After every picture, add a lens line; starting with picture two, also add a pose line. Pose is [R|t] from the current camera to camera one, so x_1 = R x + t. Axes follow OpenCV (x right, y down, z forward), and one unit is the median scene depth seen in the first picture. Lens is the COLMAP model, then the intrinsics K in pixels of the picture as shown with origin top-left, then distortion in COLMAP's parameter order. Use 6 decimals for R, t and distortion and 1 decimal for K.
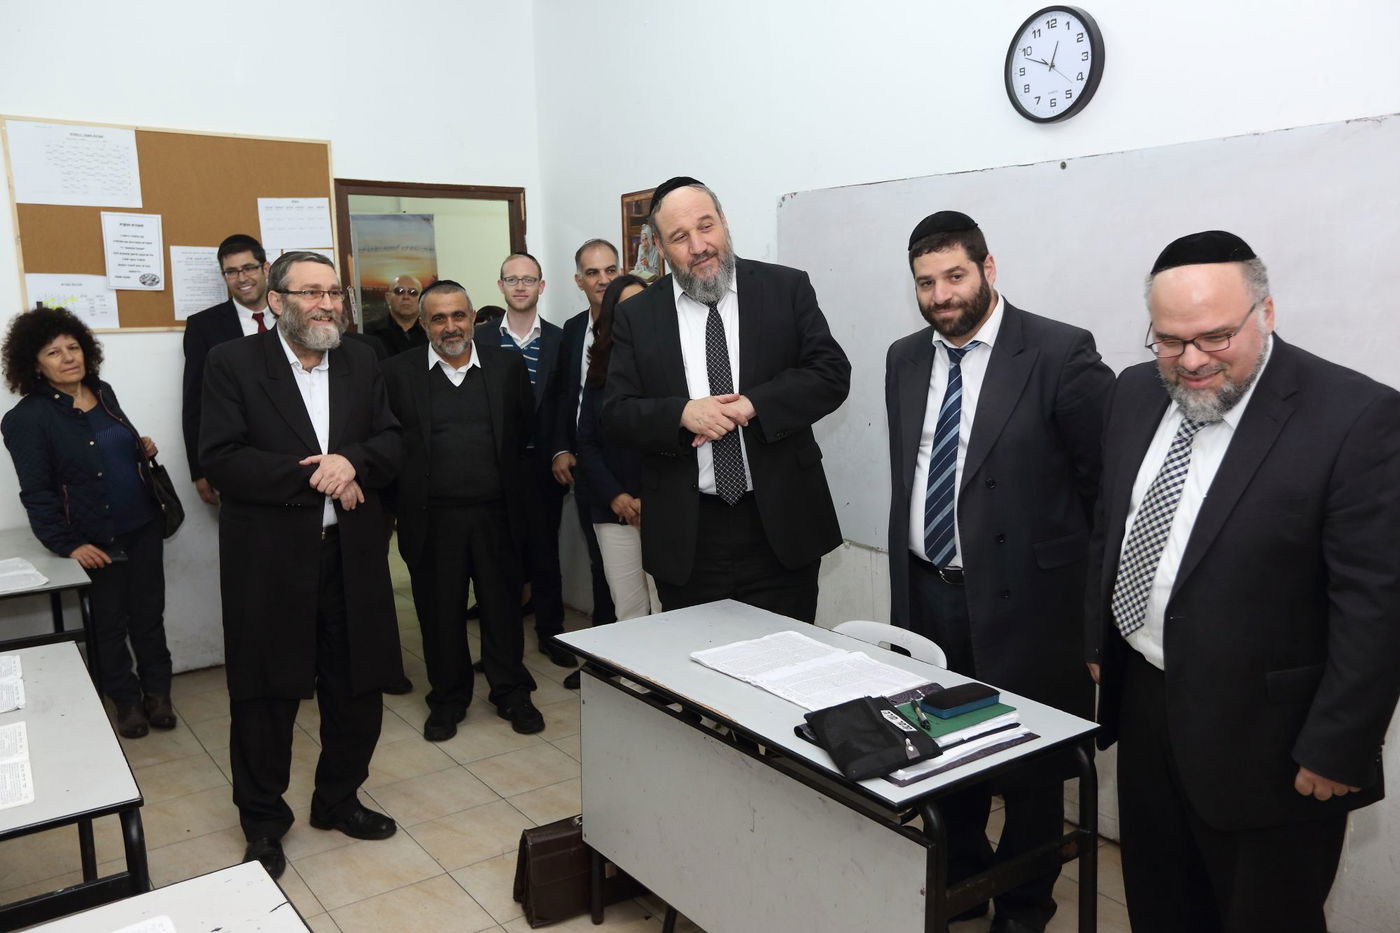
lens RADIAL K [[1162.9, 0, 708.8], [0, 1162.9, 462.1], [0, 0, 1]] dist [-0.005351, 0.097242]
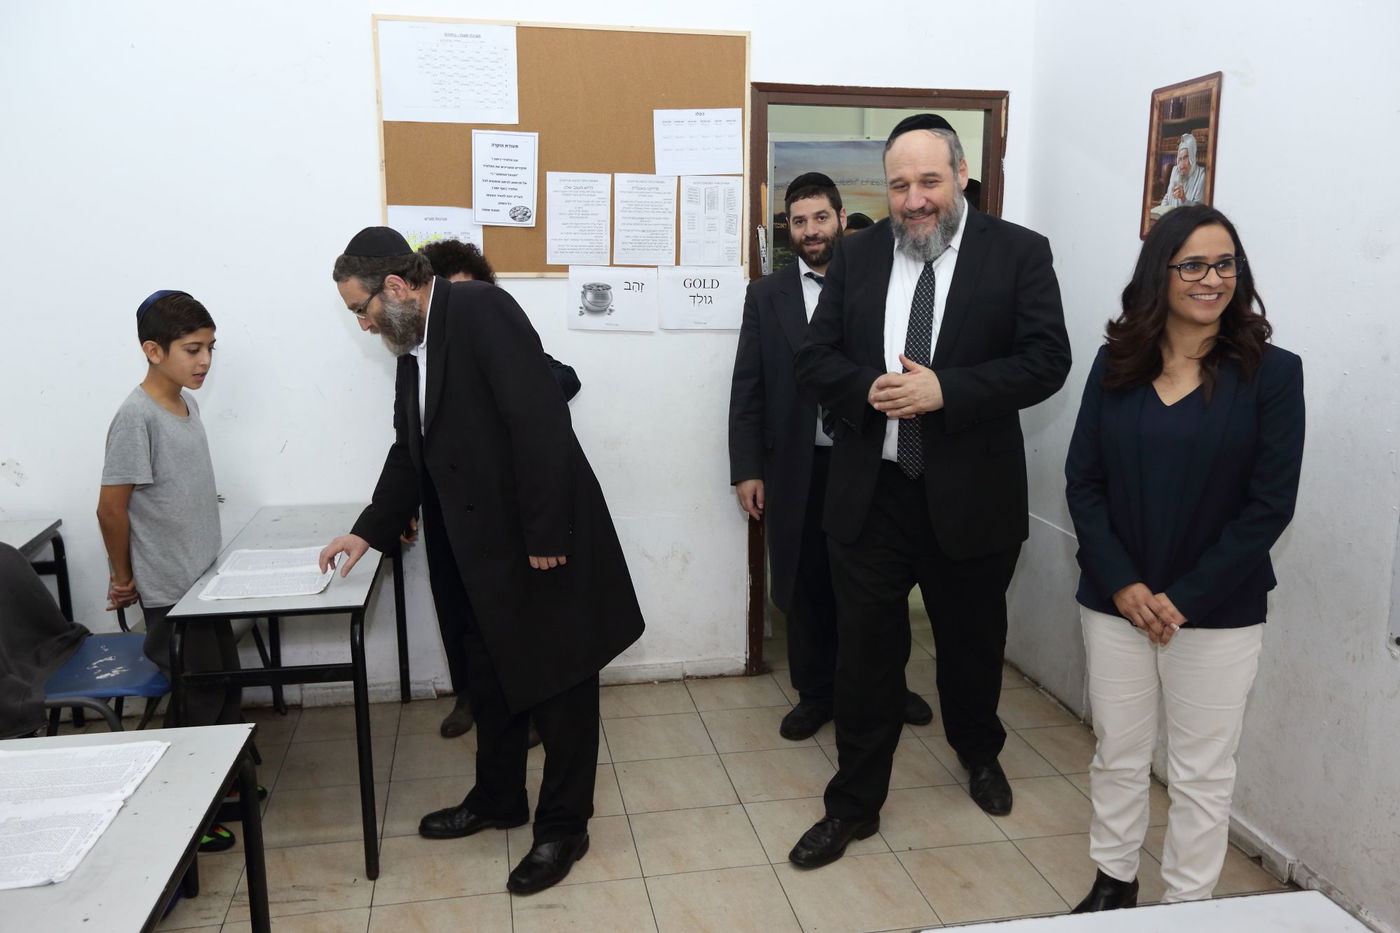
lens RADIAL K [[1161.9, 0, 698.2], [0, 1161.9, 461.0], [0, 0, 1]] dist [0.011725, 0.058233]
pose [[0.910414, 0.096320, -0.402329, -0.024827], [-0.078563, 0.995075, 0.060450, -0.044242], [0.406170, -0.023426, 0.913497, 0.311770]]
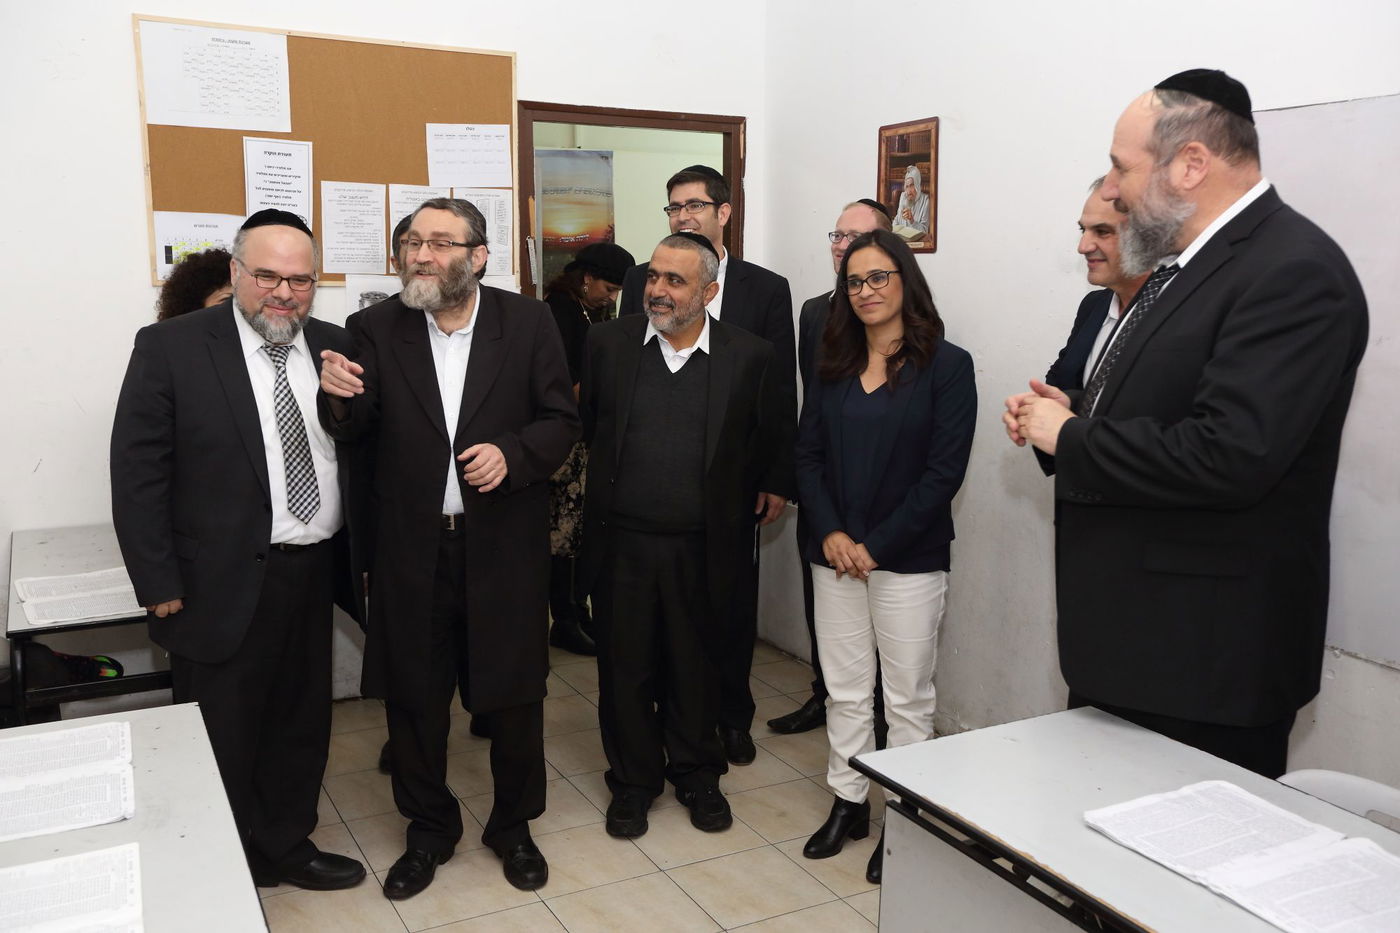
lens RADIAL K [[1311.5, 0, 706.6], [0, 1311.5, 447.9], [0, 0, 1]] dist [0.066122, 0.000000]
pose [[0.991546, 0.045700, -0.121439, -0.080169], [-0.044971, 0.998950, 0.008743, -0.021420], [0.121711, -0.003207, 0.992560, 0.129274]]
